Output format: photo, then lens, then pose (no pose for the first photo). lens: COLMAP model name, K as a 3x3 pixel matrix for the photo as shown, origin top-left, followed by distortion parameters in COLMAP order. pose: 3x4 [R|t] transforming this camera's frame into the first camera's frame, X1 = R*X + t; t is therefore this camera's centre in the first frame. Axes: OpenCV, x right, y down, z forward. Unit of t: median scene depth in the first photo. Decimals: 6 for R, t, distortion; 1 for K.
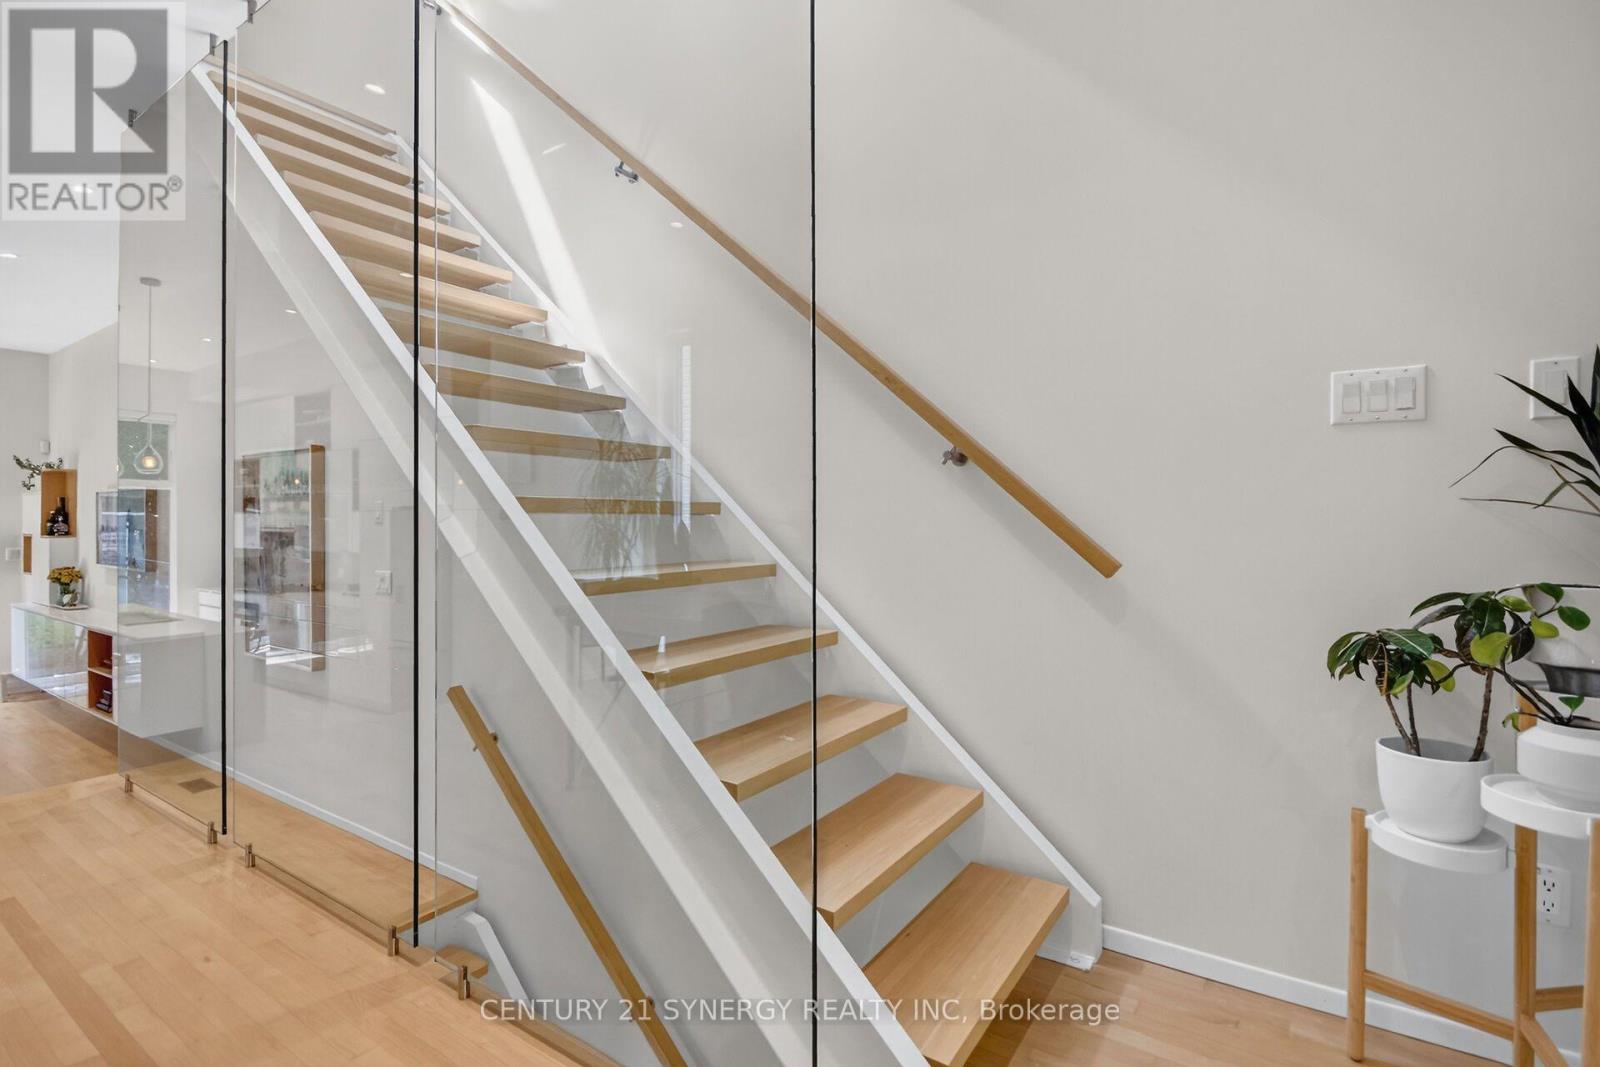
lens RADIAL K [[806.8, 0, 800.0], [0, 806.8, 533.5], [0, 0, 1]] dist [-0.001289, -0.001207]
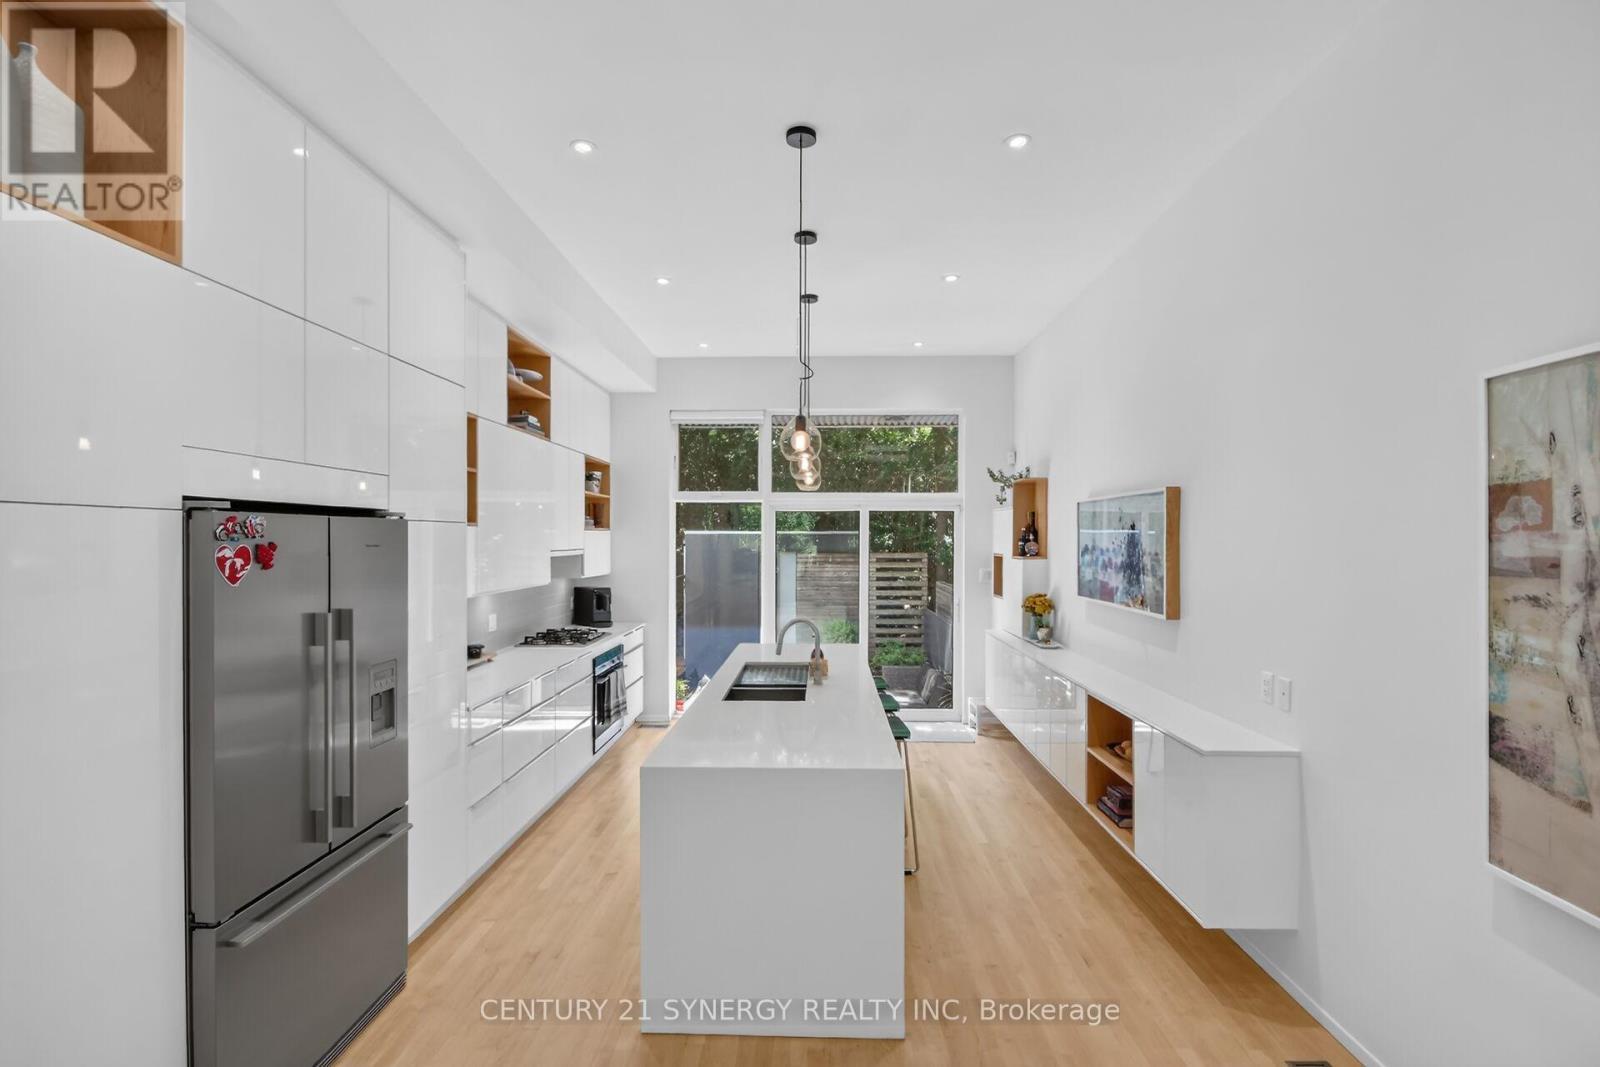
lens RADIAL K [[743.7, 0, 792.6], [0, 743.7, 545.1], [0, 0, 1]] dist [-0.000260, -0.008125]
pose [[0.564107, 0.005661, -0.825682, -0.436257], [-0.005794, 0.999979, 0.002898, -0.011037], [0.825681, 0.003149, 0.564128, 0.367291]]
